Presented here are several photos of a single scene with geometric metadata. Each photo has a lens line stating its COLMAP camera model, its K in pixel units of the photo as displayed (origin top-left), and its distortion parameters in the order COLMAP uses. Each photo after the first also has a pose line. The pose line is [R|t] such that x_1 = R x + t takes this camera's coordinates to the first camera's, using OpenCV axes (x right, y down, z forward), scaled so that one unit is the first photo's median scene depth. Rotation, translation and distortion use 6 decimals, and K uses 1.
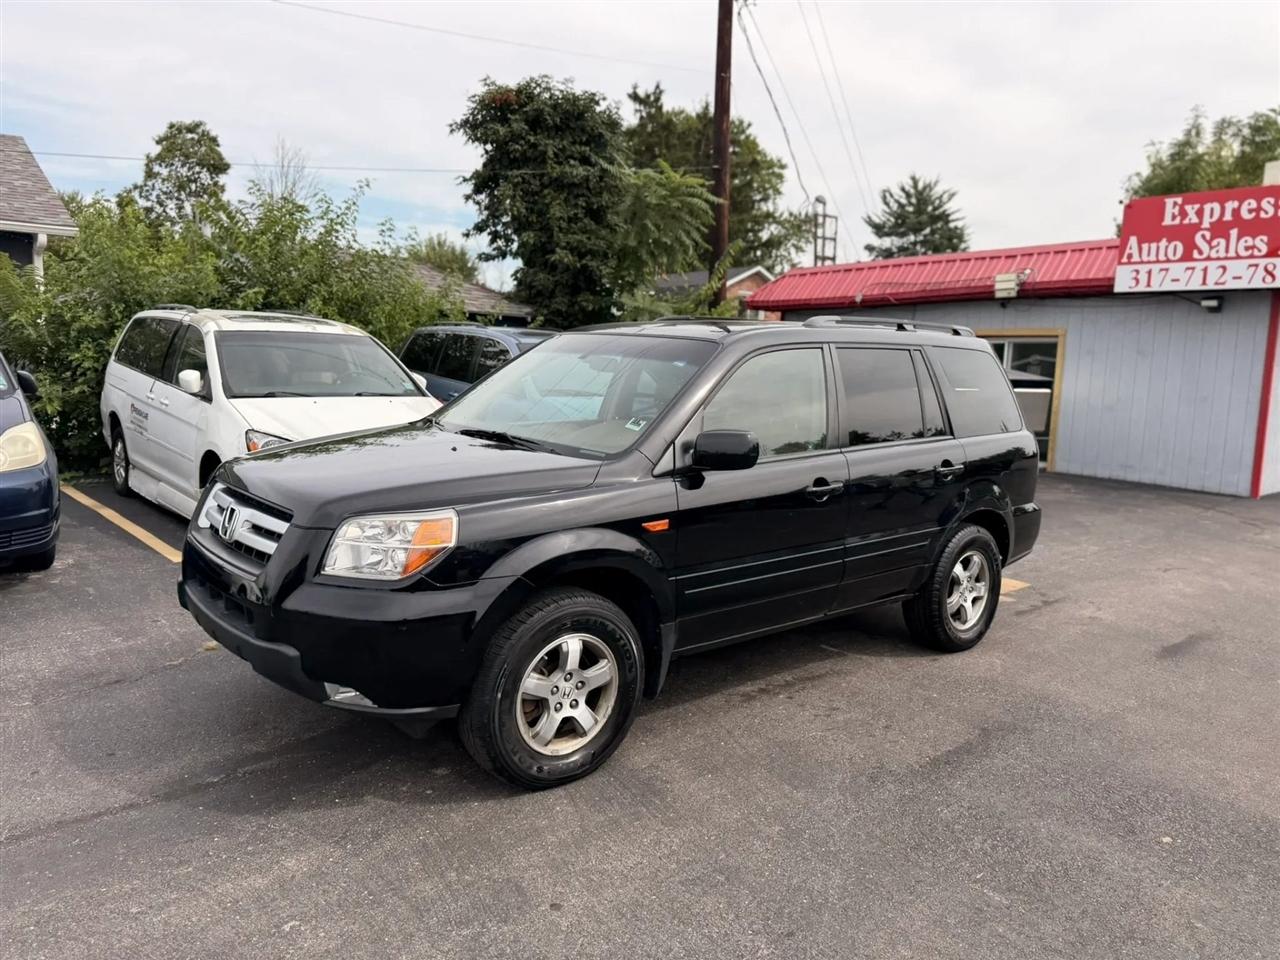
lens RADIAL K [[908.1, 0, 646.1], [0, 908.1, 485.1], [0, 0, 1]] dist [0.024407, -0.034357]
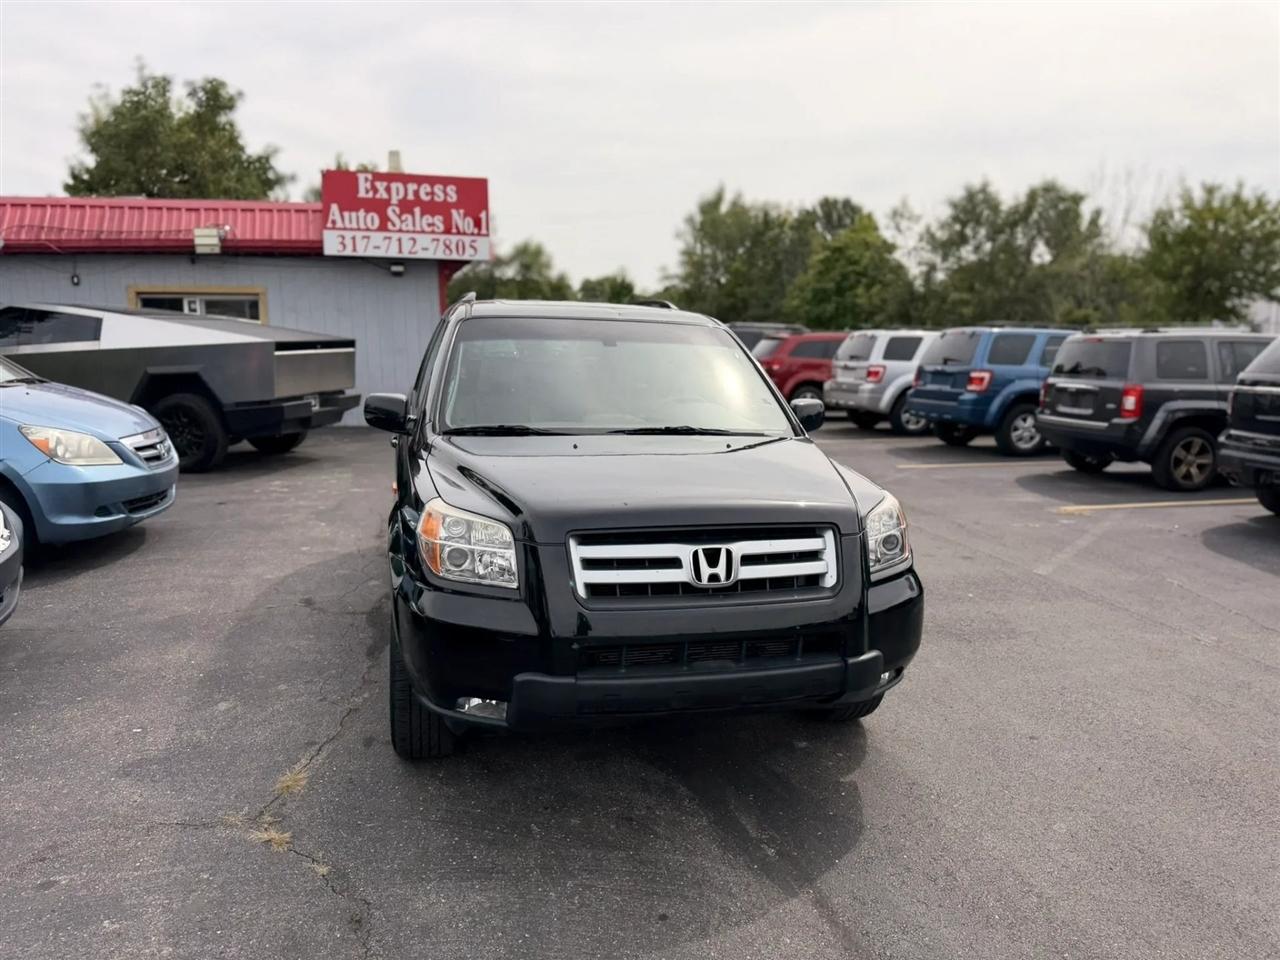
lens RADIAL K [[908.1, 0, 638.3], [0, 908.1, 496.8], [0, 0, 1]] dist [0.024407, -0.034357]
pose [[0.451378, -0.187842, 0.872338, -0.336336], [0.126760, 0.981176, 0.145689, -0.042361], [-0.883284, 0.044817, 0.466692, 0.187891]]
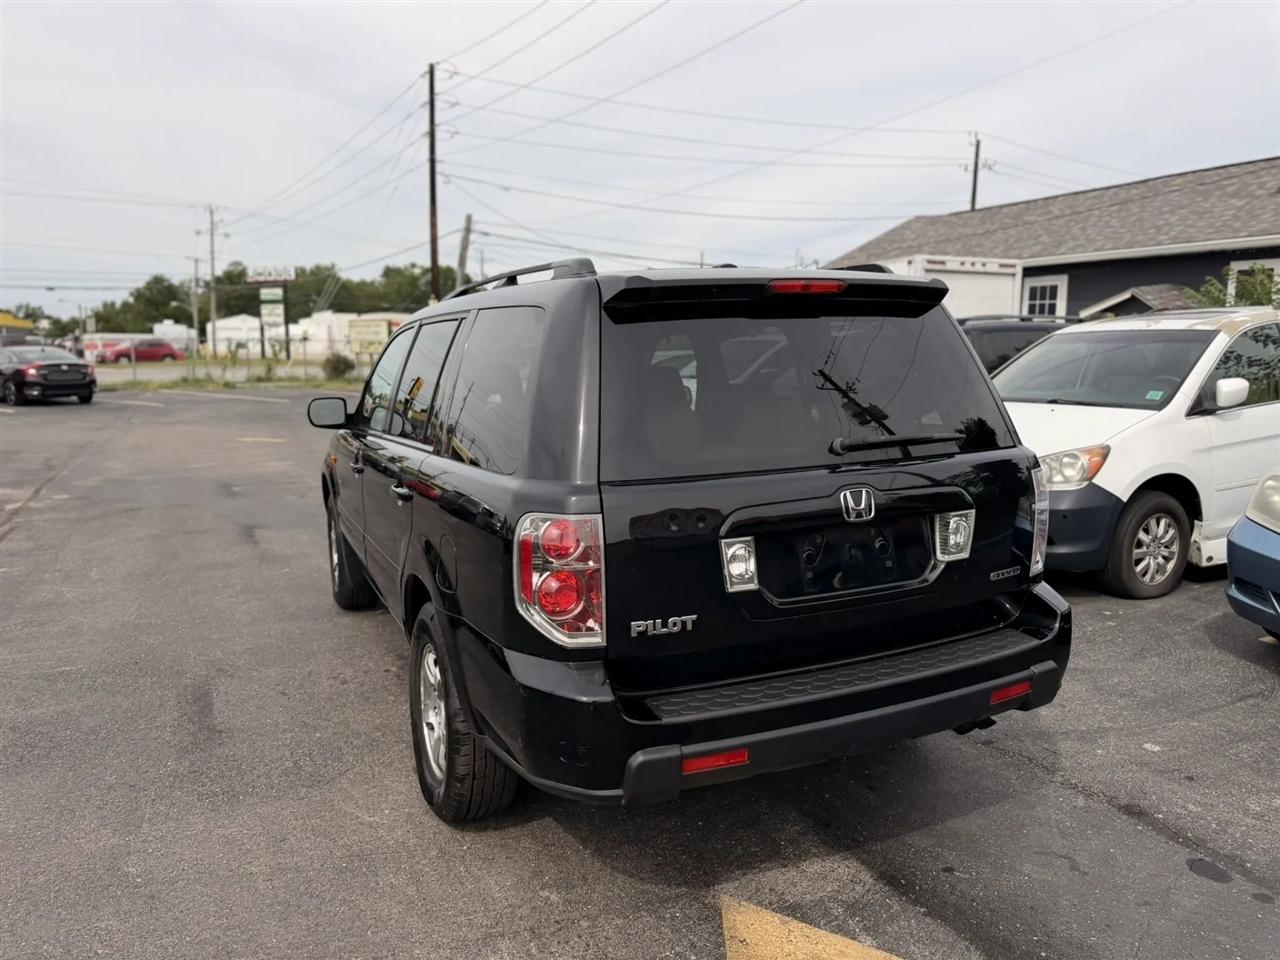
lens RADIAL K [[908.1, 0, 644.8], [0, 908.1, 487.1], [0, 0, 1]] dist [0.024407, -0.034357]
pose [[-0.269284, 0.107962, -0.956990, 0.370565], [-0.142020, 0.978381, 0.150338, -0.058803], [0.952532, 0.176395, -0.248130, 0.531058]]
